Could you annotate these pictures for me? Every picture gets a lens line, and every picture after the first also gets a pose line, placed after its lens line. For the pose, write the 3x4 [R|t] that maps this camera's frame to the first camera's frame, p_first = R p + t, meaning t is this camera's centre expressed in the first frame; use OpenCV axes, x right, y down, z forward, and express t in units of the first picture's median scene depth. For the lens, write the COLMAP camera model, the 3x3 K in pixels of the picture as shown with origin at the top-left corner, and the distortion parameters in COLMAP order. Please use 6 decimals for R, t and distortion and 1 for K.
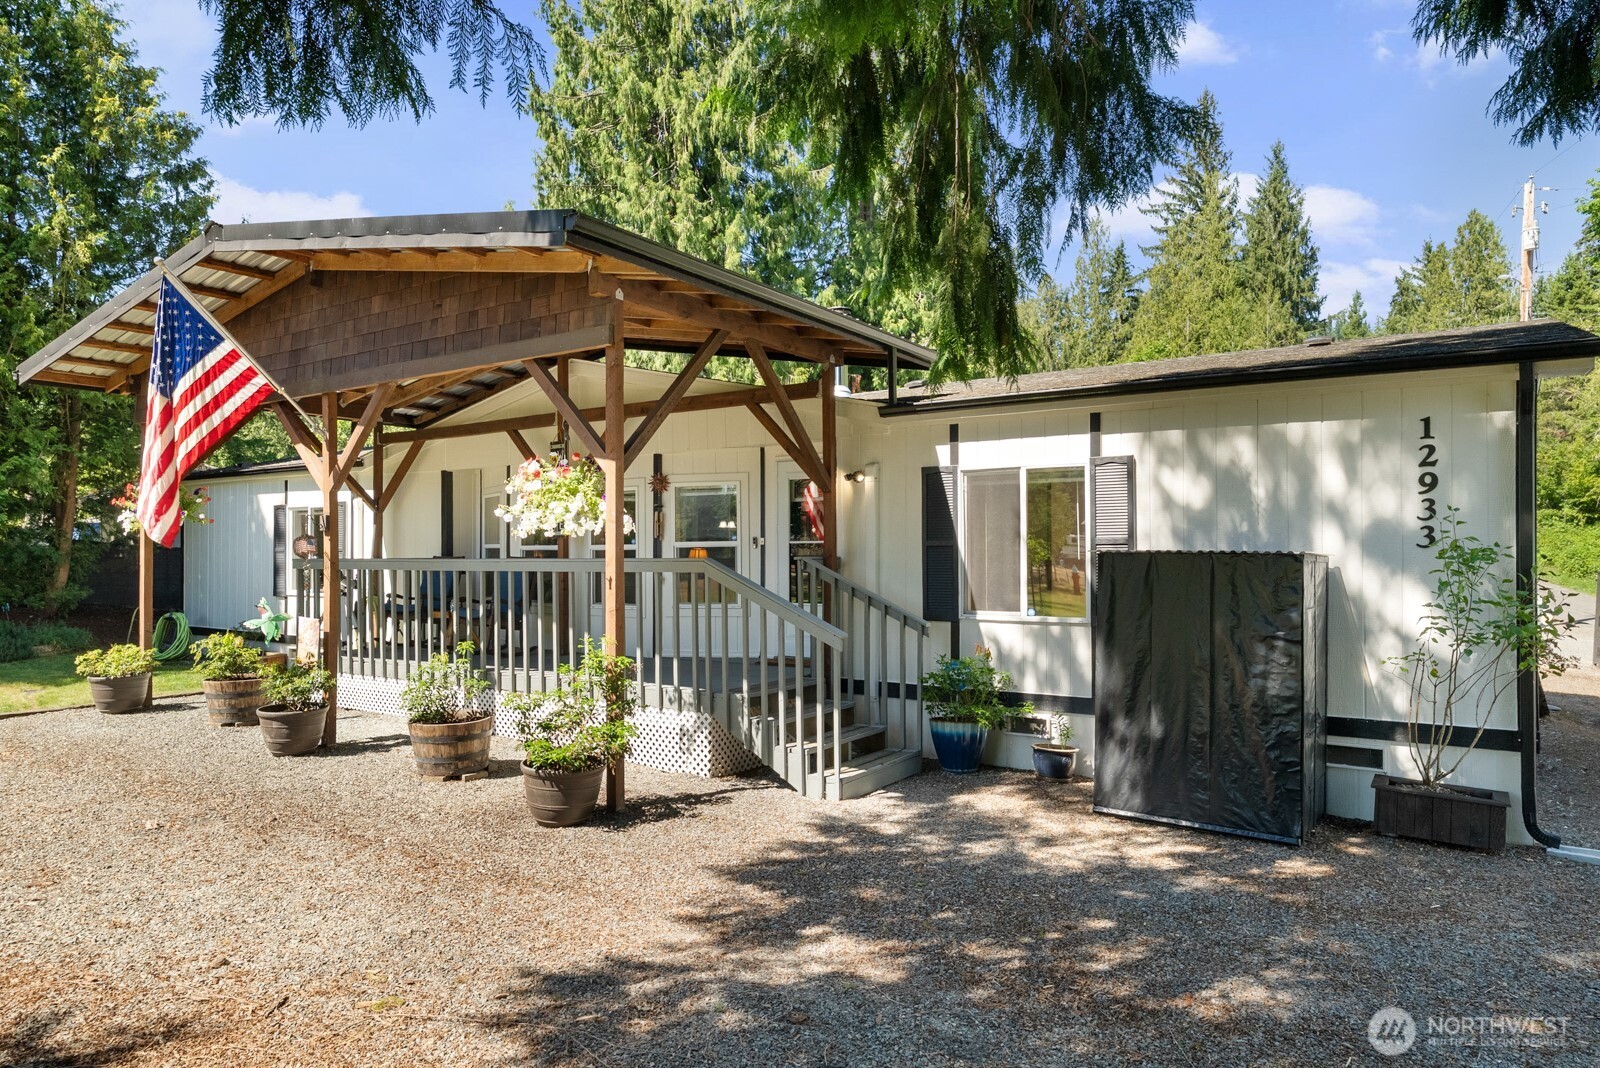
lens RADIAL K [[994.5, 0, 799.7], [0, 994.5, 543.7], [0, 0, 1]] dist [0.003797, 0.001012]
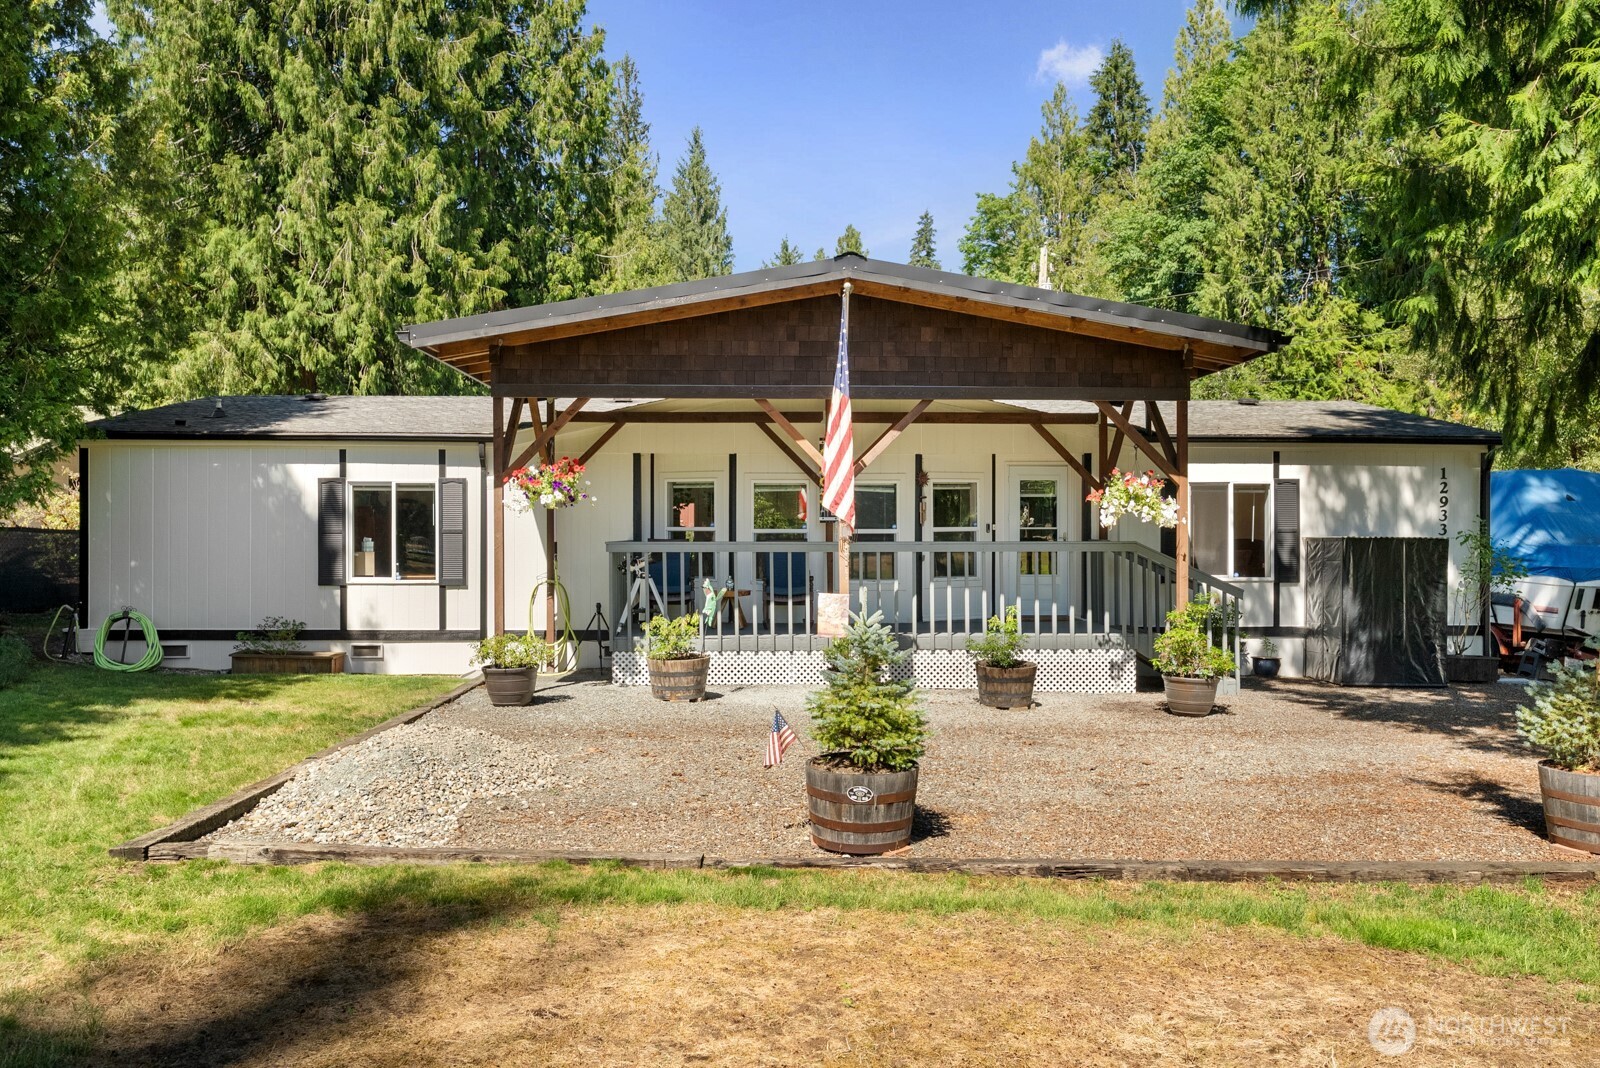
lens RADIAL K [[1133.6, 0, 799.3], [0, 1133.6, 530.1], [0, 0, 1]] dist [-0.002769, 0.000203]
pose [[0.808647, 0.002248, 0.588290, -1.405282], [-0.008630, 0.999930, 0.008042, -0.010371], [-0.588231, -0.011580, 0.808610, -0.038053]]
